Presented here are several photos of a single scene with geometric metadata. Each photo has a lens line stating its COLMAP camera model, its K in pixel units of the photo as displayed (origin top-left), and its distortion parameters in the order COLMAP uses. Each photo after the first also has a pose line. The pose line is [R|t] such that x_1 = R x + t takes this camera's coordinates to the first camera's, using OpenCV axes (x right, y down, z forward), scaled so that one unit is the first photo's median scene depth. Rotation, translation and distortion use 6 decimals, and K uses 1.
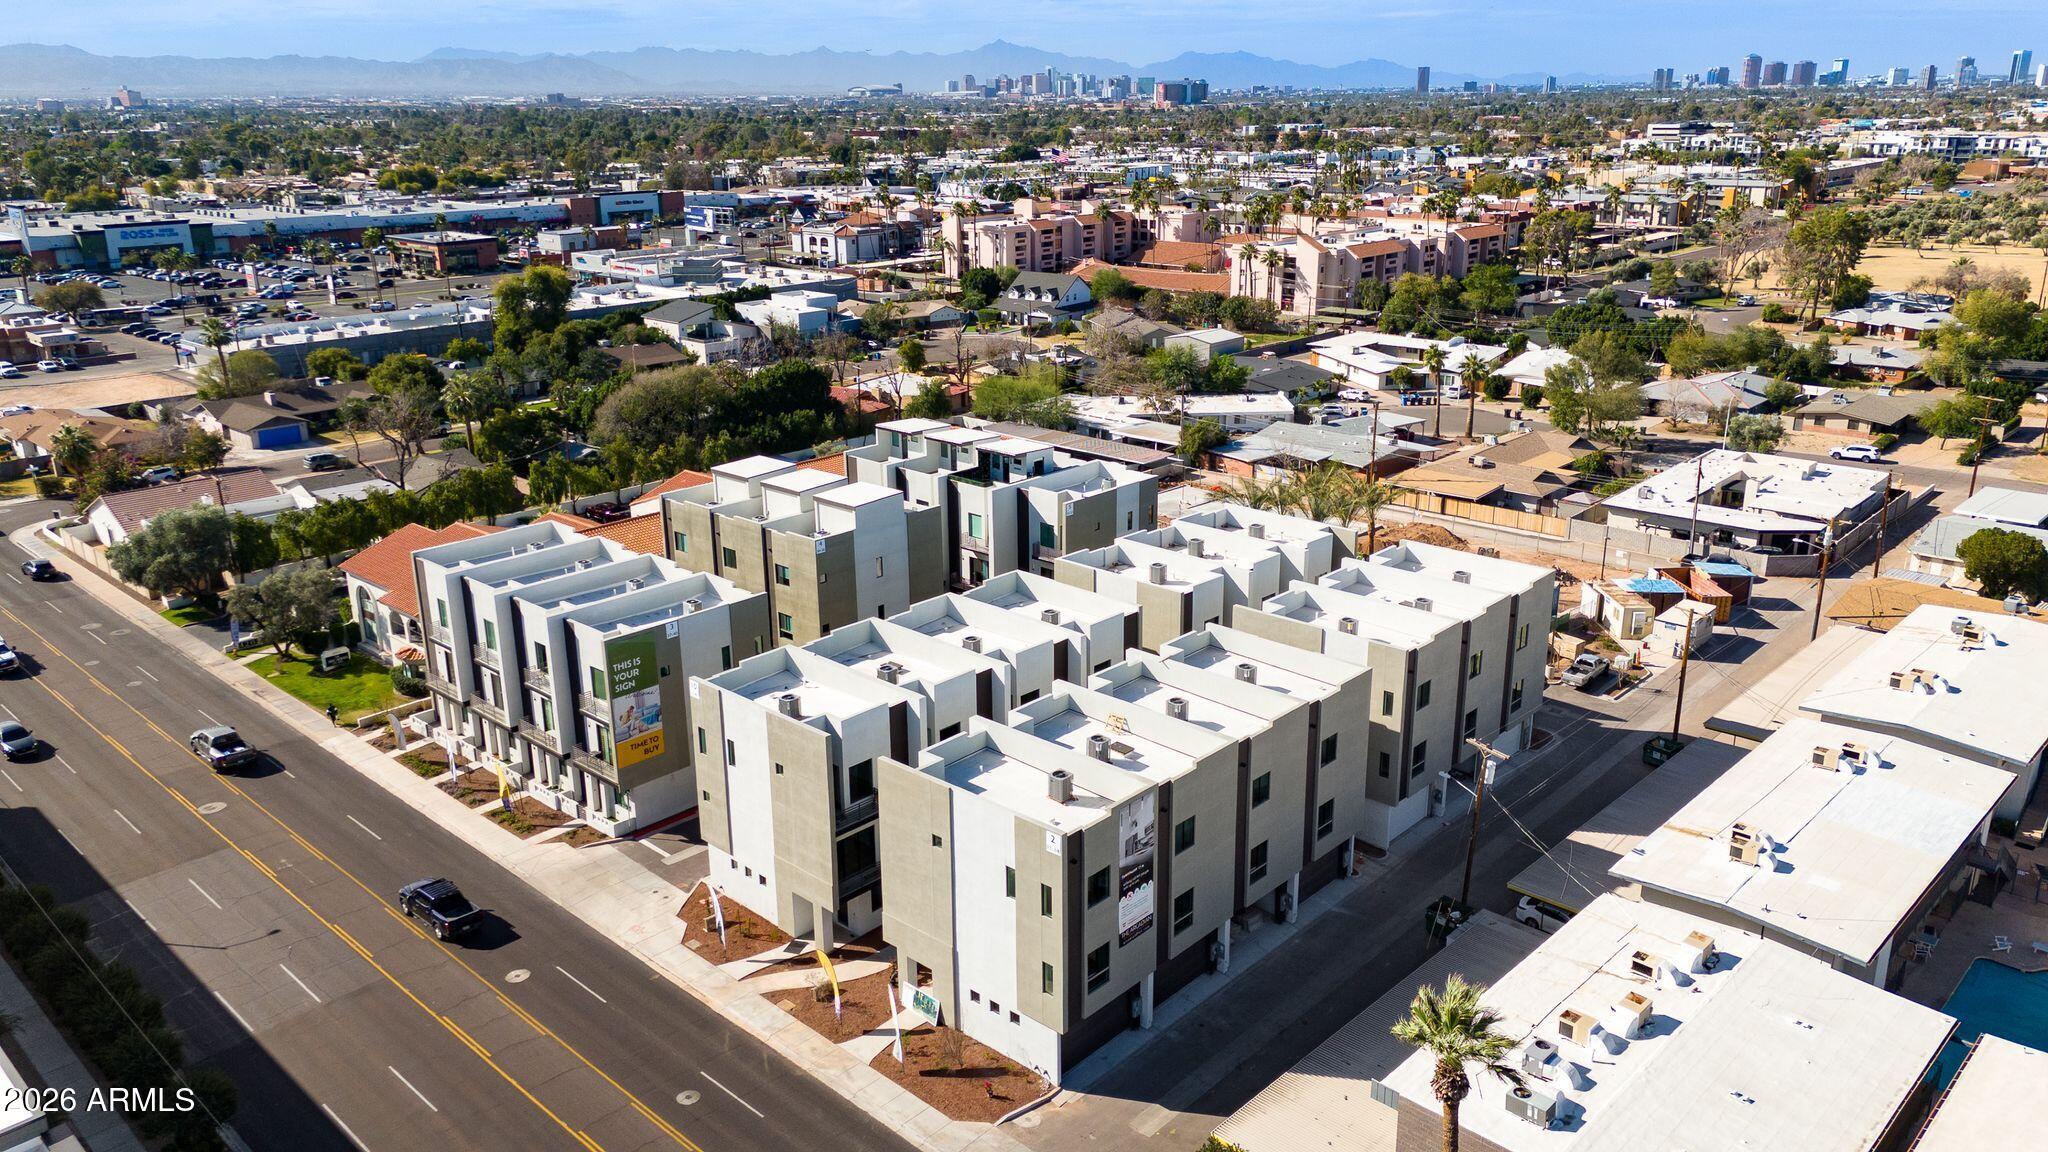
lens RADIAL K [[1498.6, 0, 1024.0], [0, 1498.6, 576.0], [0, 0, 1]] dist [0.065220, -0.060154]
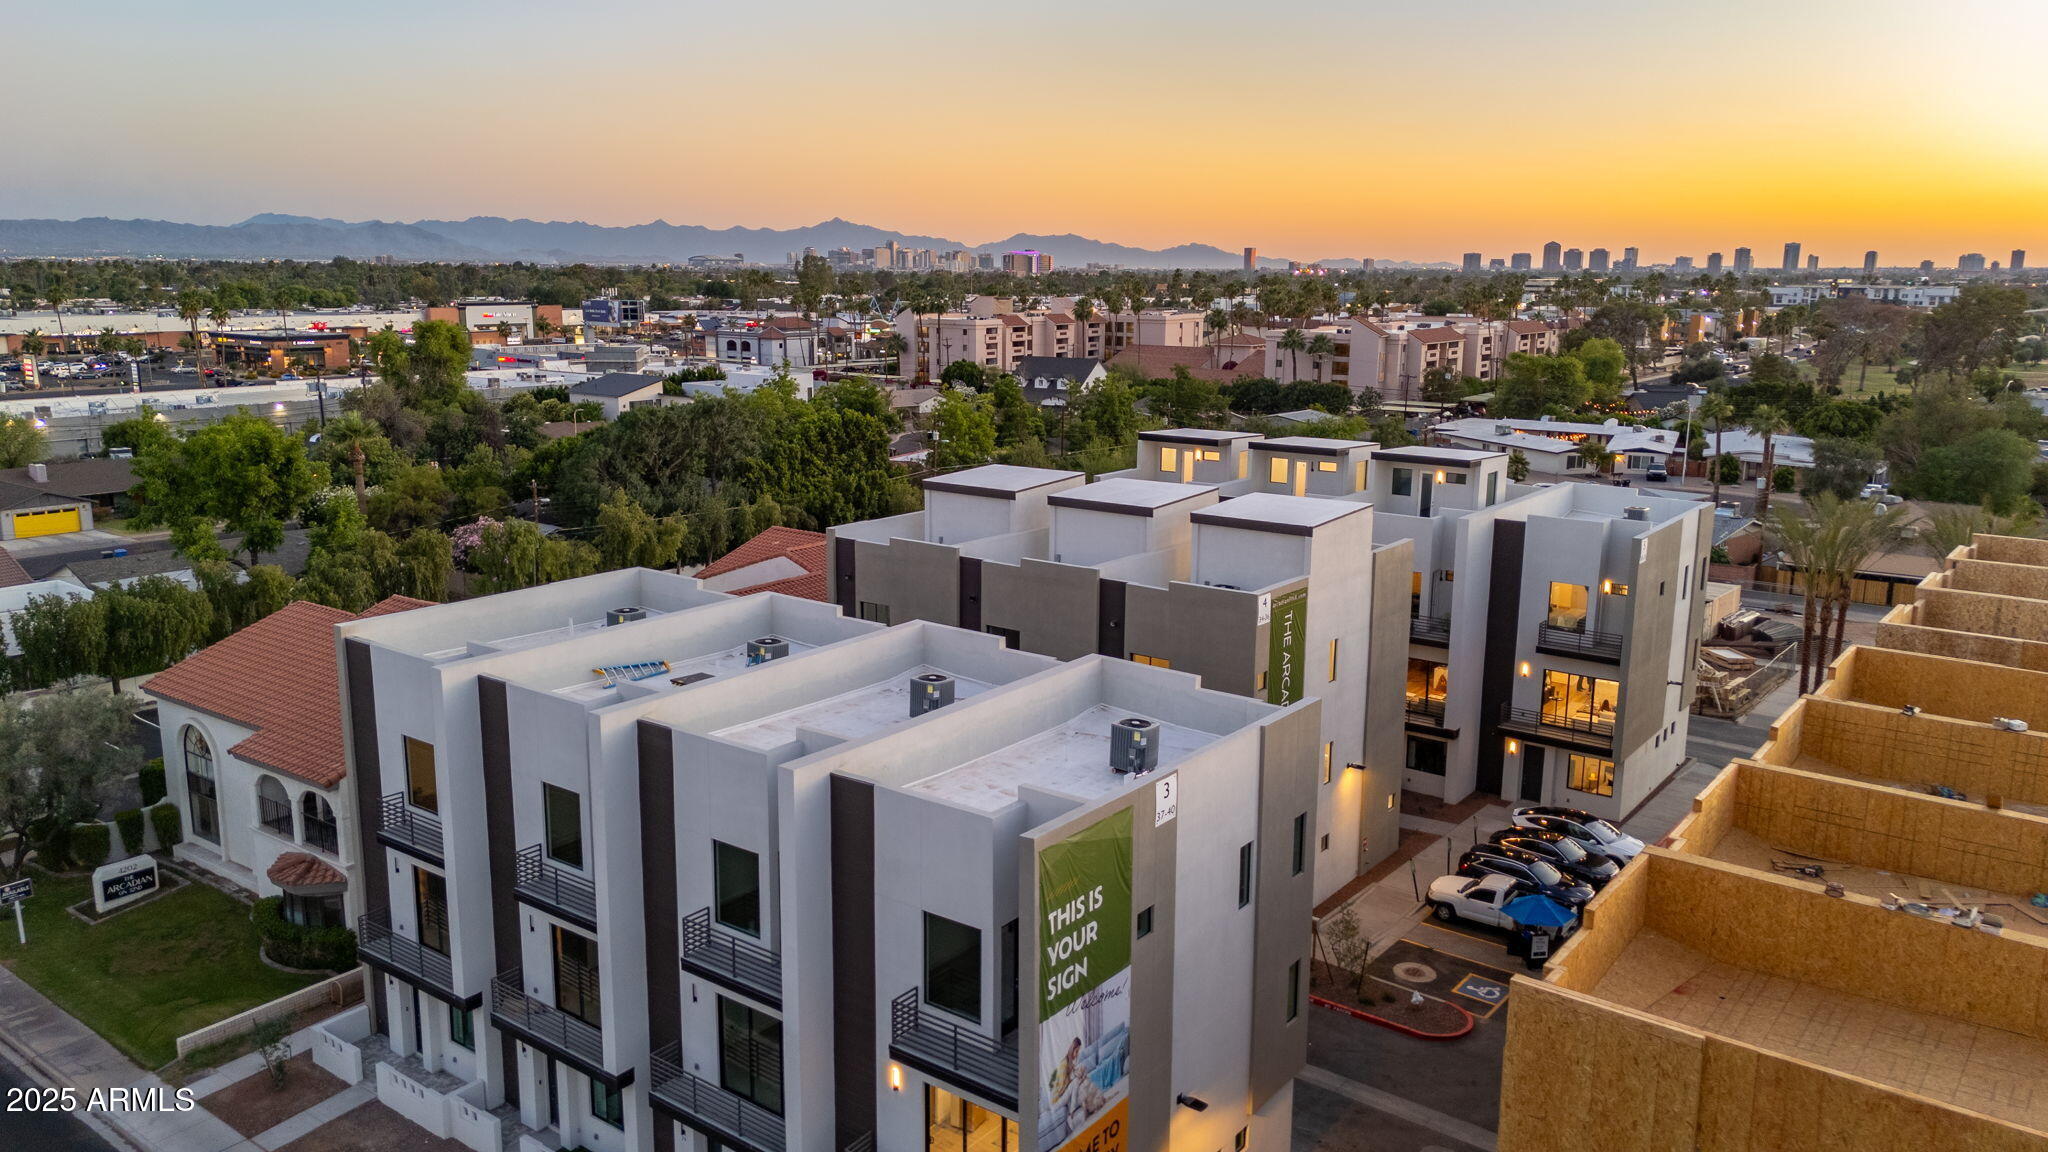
lens RADIAL K [[1498.6, 0, 1024.0], [0, 1498.6, 576.0], [0, 0, 1]] dist [0.065220, -0.060154]
pose [[0.994172, -0.003135, 0.107759, -0.191469], [0.014849, 0.994031, -0.108078, 0.013434], [-0.106777, 0.109048, 0.988285, 0.414794]]
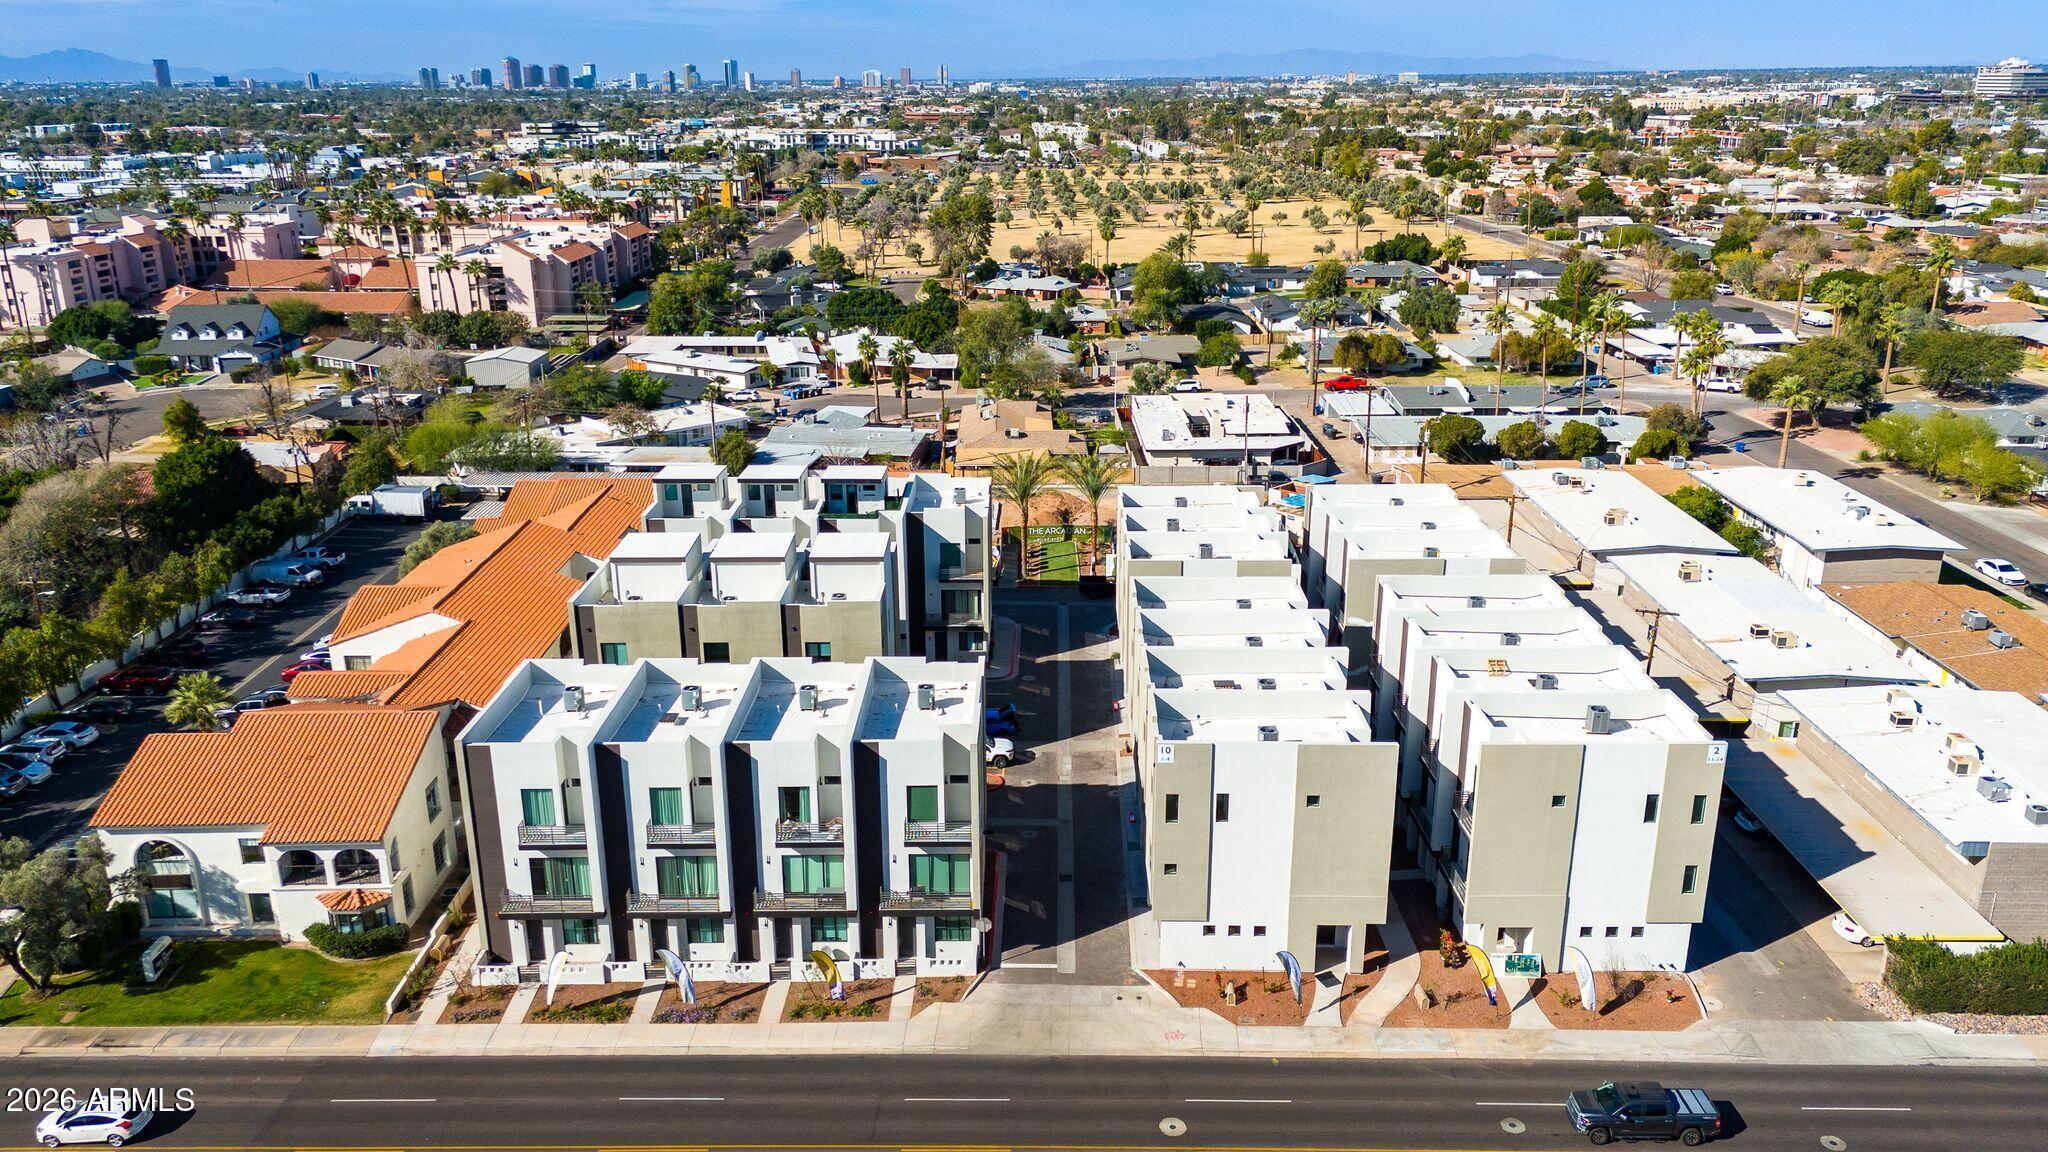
lens RADIAL K [[1498.6, 0, 1024.0], [0, 1498.6, 576.0], [0, 0, 1]] dist [0.065220, -0.060154]
pose [[0.731684, -0.207655, 0.649244, -0.476272], [0.207352, 0.975135, 0.078207, -0.065529], [-0.649341, 0.077400, 0.756549, 0.210055]]
